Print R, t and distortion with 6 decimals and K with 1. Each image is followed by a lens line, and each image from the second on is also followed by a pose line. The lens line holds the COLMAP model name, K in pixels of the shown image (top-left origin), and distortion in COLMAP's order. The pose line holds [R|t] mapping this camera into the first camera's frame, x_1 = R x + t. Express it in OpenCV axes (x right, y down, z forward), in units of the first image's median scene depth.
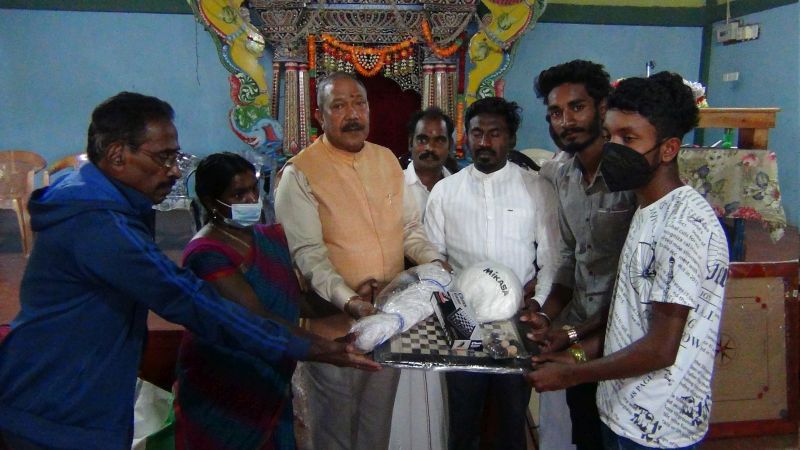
lens RADIAL K [[669.0, 0, 400.0], [0, 669.0, 225.0], [0, 0, 1]] dist [0.007293, 0.004627]
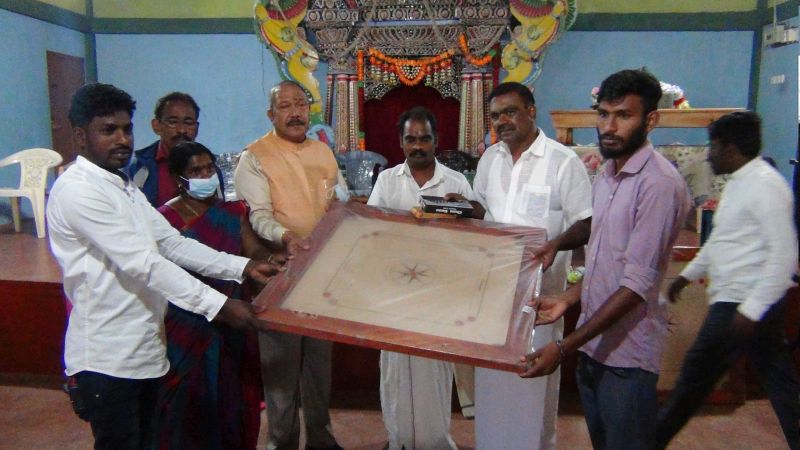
lens RADIAL K [[669.0, 0, 400.0], [0, 669.0, 225.0], [0, 0, 1]] dist [0.007293, 0.004627]
pose [[0.984729, 0.018258, -0.173132, 0.133337], [-0.020953, 0.999686, -0.013753, 0.024638], [0.172826, 0.017171, 0.984803, -0.090924]]
